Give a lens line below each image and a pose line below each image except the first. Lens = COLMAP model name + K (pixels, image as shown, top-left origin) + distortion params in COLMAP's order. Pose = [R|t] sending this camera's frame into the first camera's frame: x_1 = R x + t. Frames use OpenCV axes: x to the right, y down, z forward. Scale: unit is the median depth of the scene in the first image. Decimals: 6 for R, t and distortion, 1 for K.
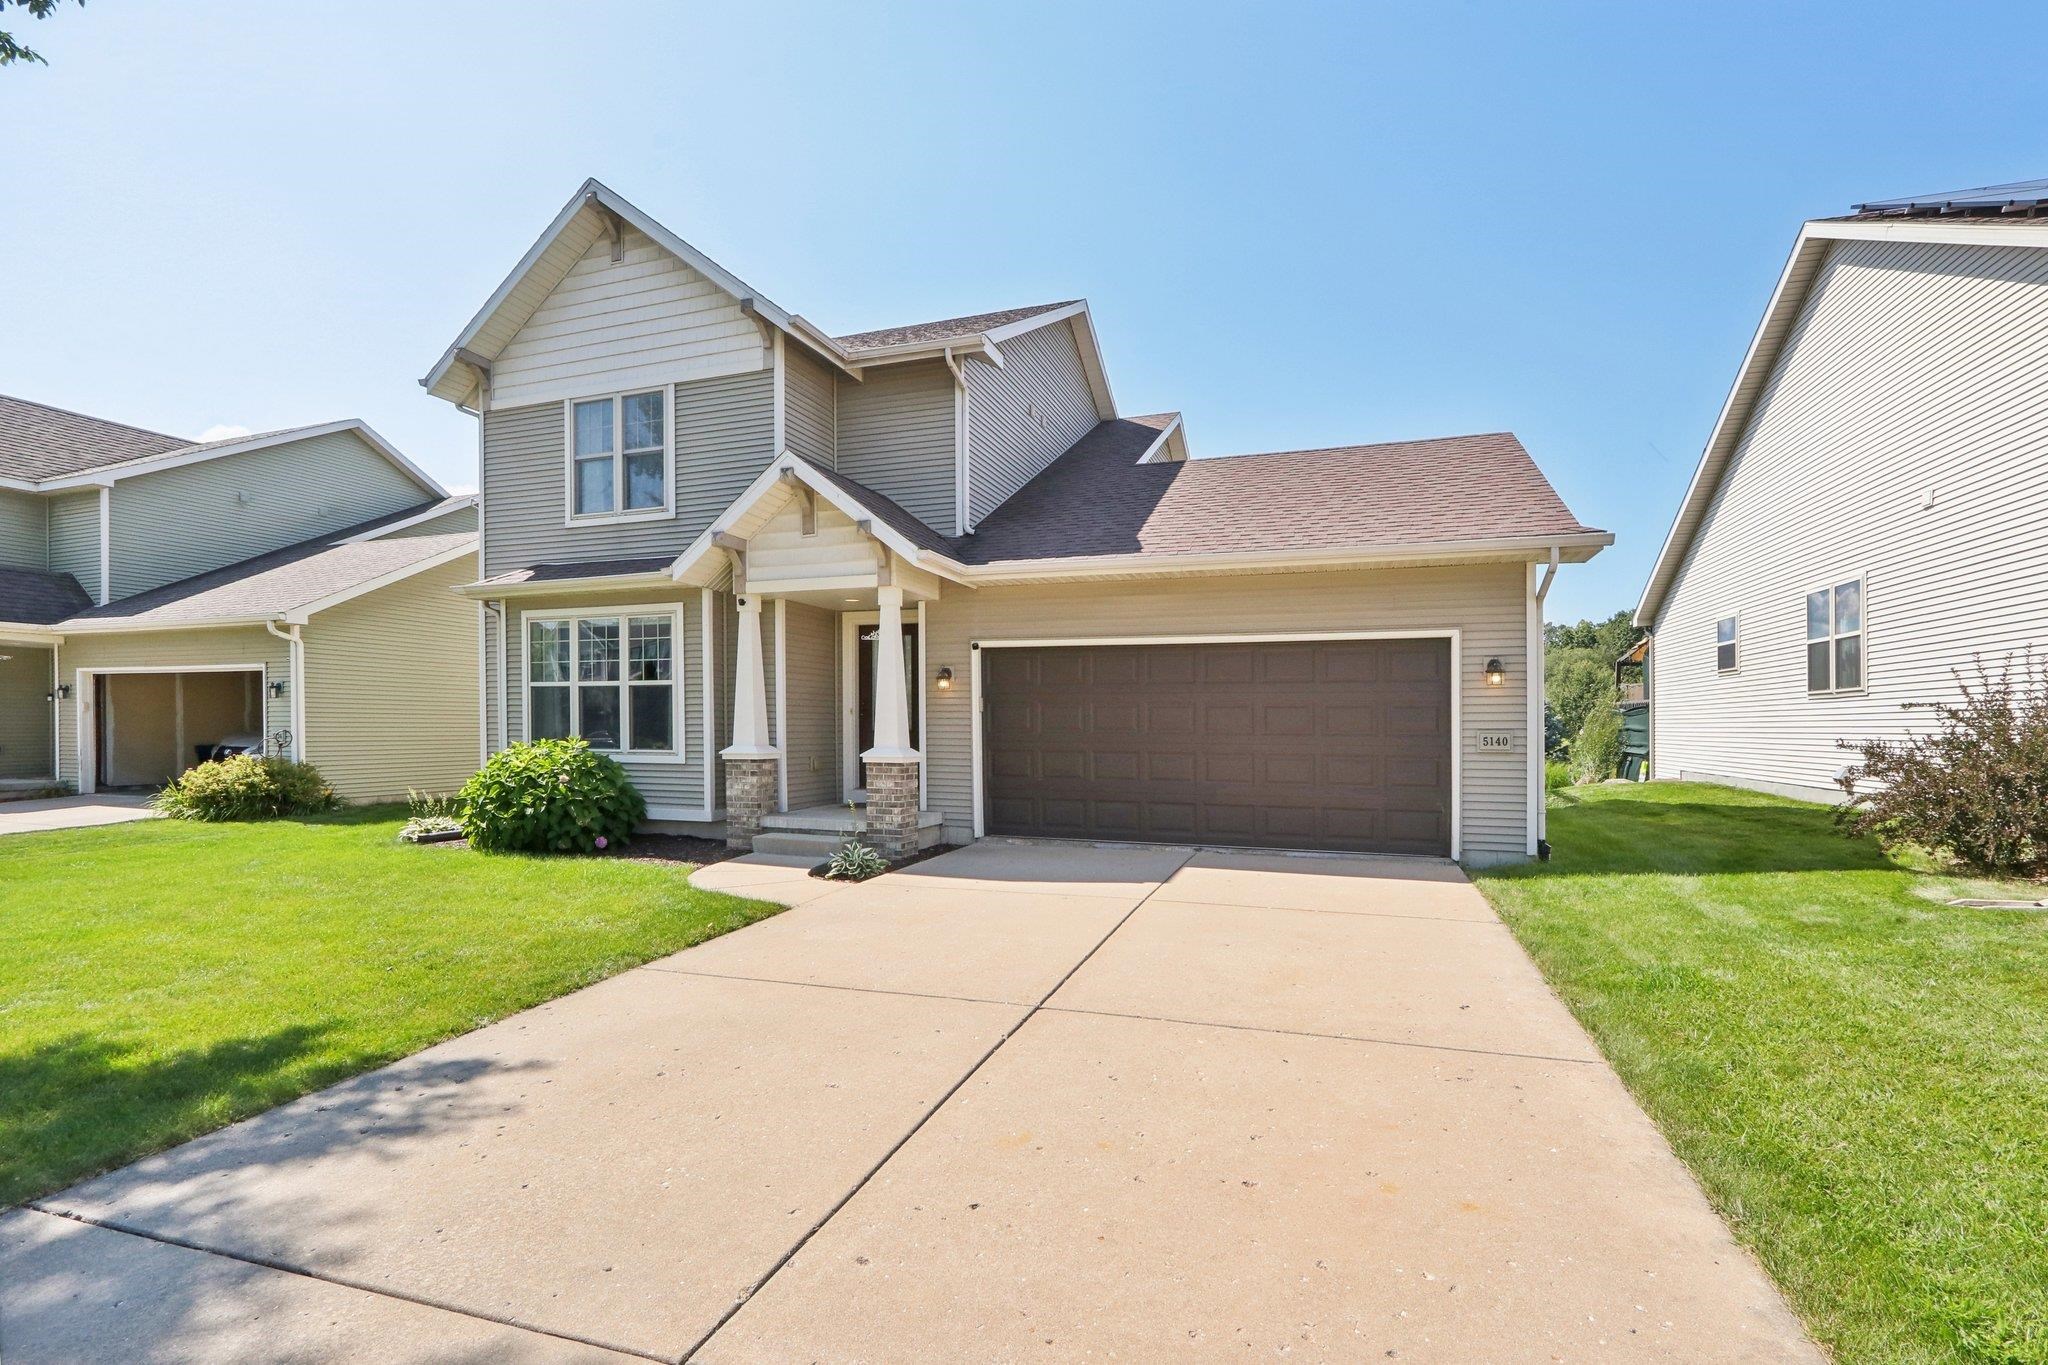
lens RADIAL K [[957.9, 0, 1003.2], [0, 957.9, 749.7], [0, 0, 1]] dist [0.000011, -0.001550]
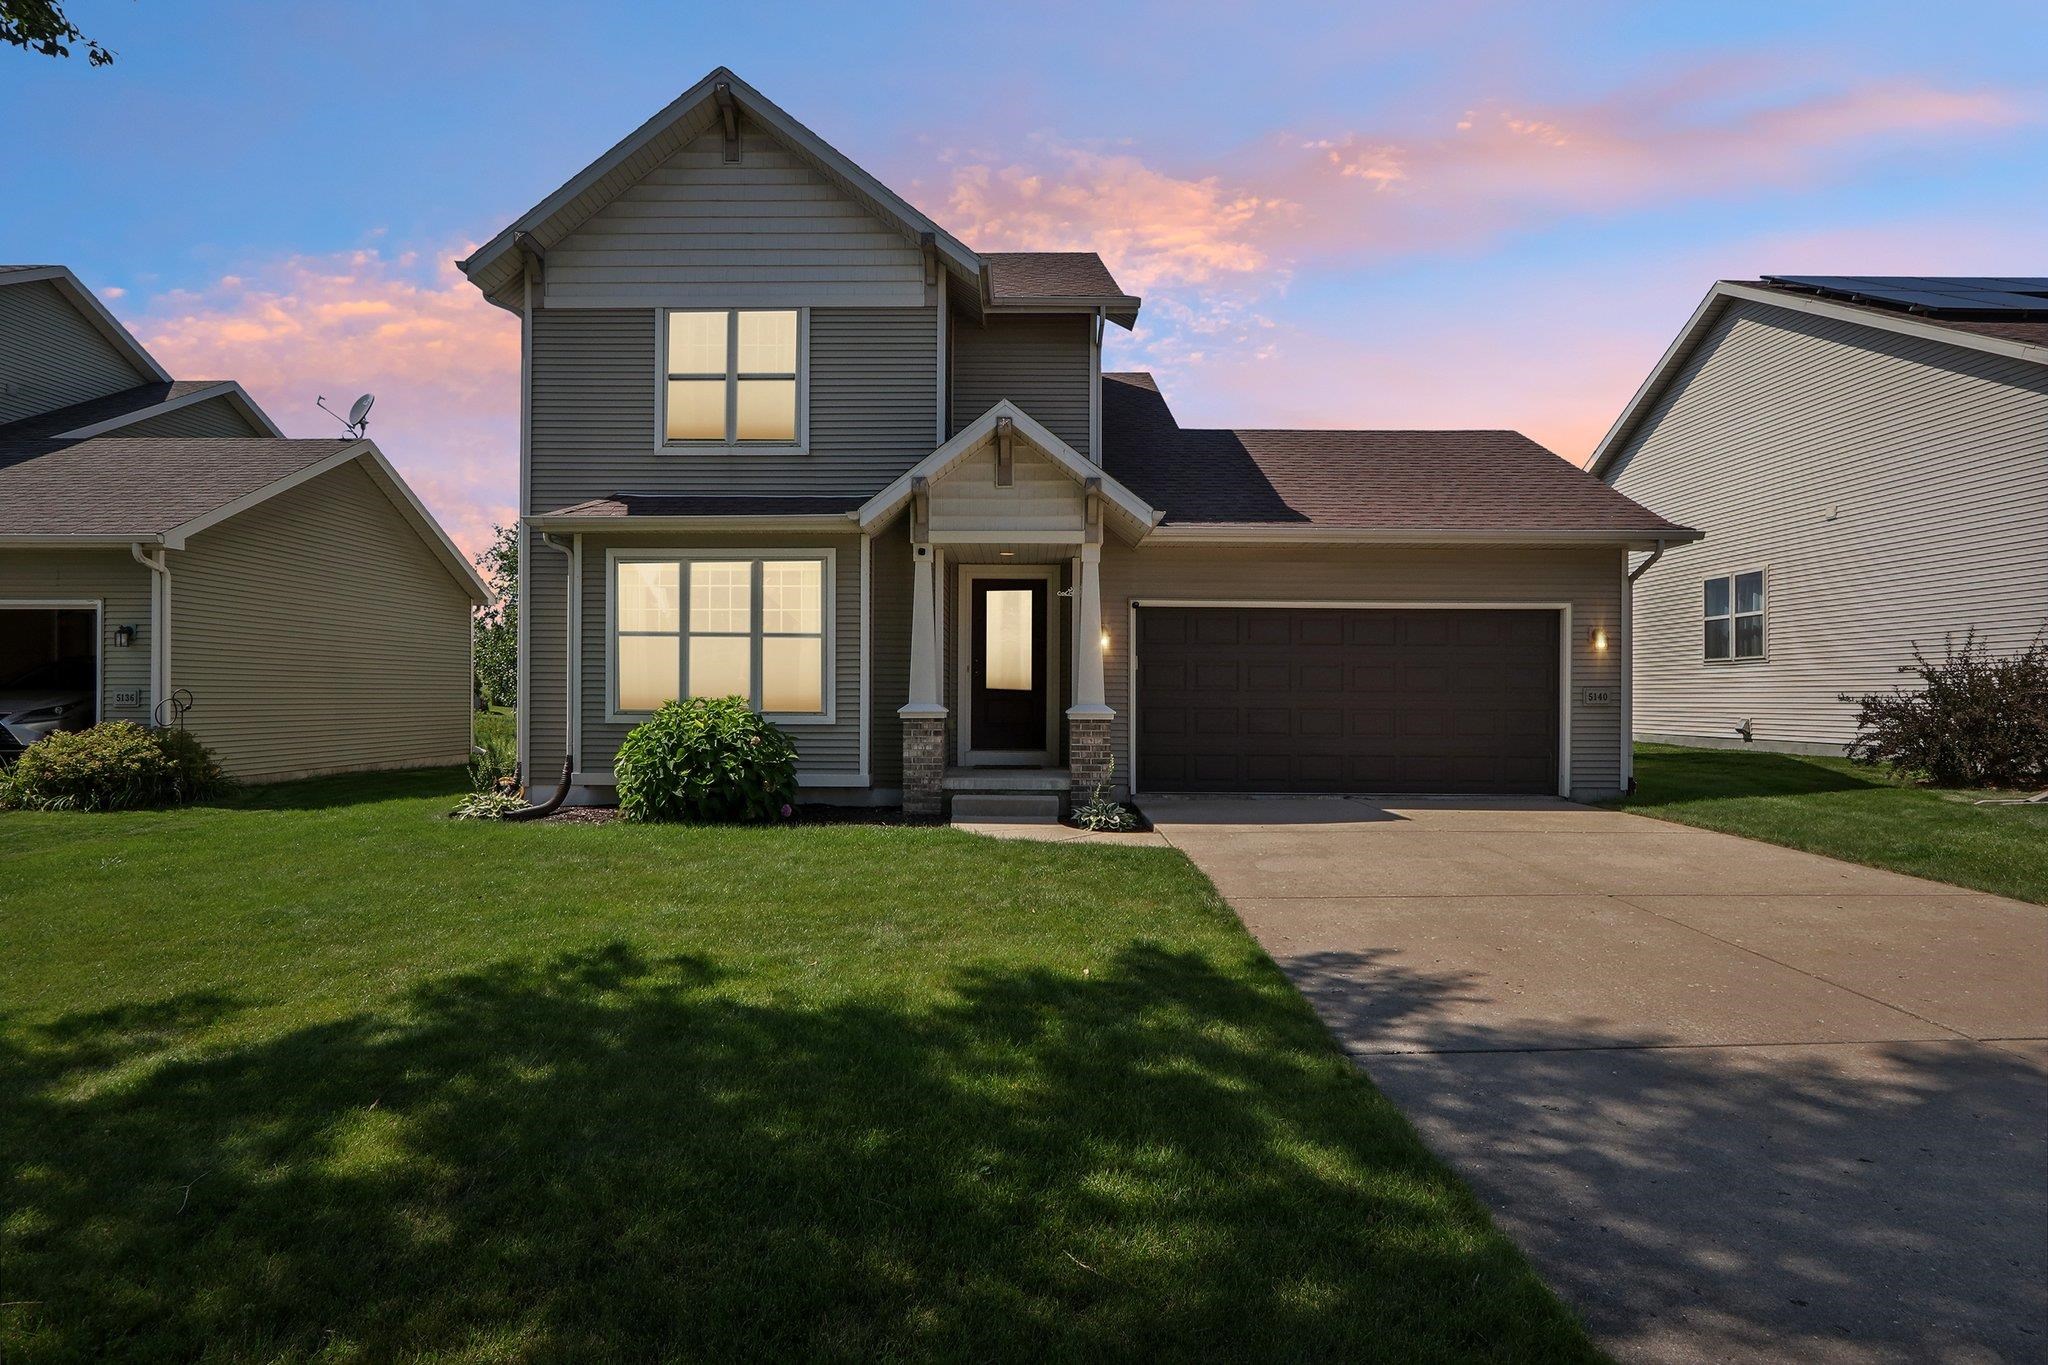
lens RADIAL K [[1125.3, 0, 1000.2], [0, 1125.3, 713.6], [0, 0, 1]] dist [-0.001424, 0.001386]
pose [[0.943901, -0.004923, 0.330191, -0.533697], [0.008077, 0.999934, -0.008180, 0.014311], [-0.330129, 0.010388, 0.943879, -0.066623]]
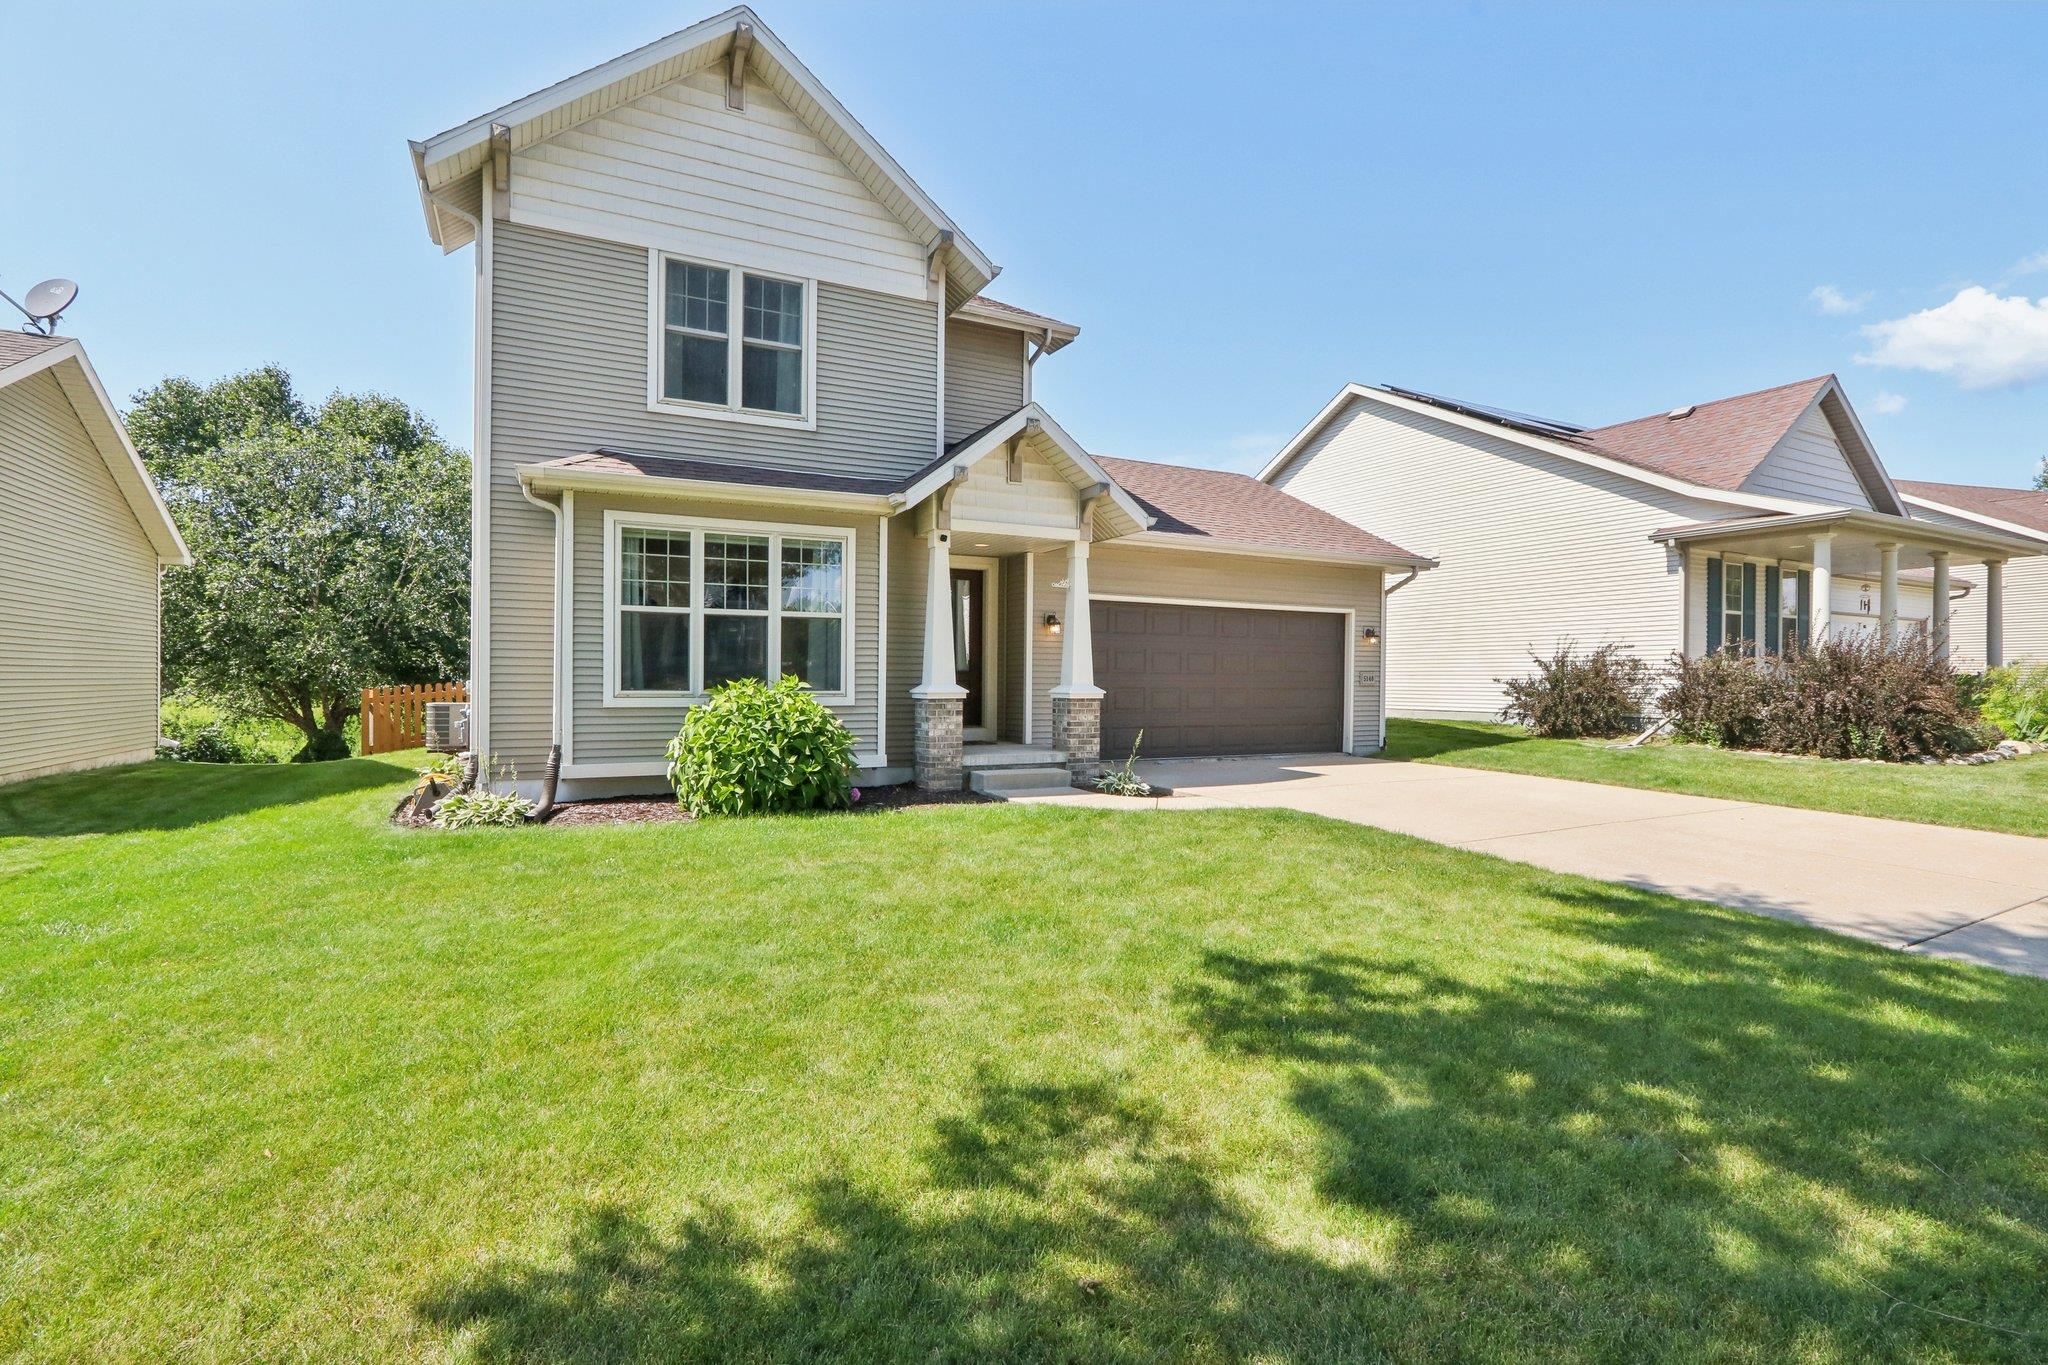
lens RADIAL K [[957.9, 0, 1014.3], [0, 957.9, 696.3], [0, 0, 1]] dist [0.000011, -0.001550]
pose [[0.684185, -0.013624, 0.729181, -0.884627], [0.014675, 0.999880, 0.004913, 0.003726], [-0.729161, 0.007339, 0.684303, 0.261240]]
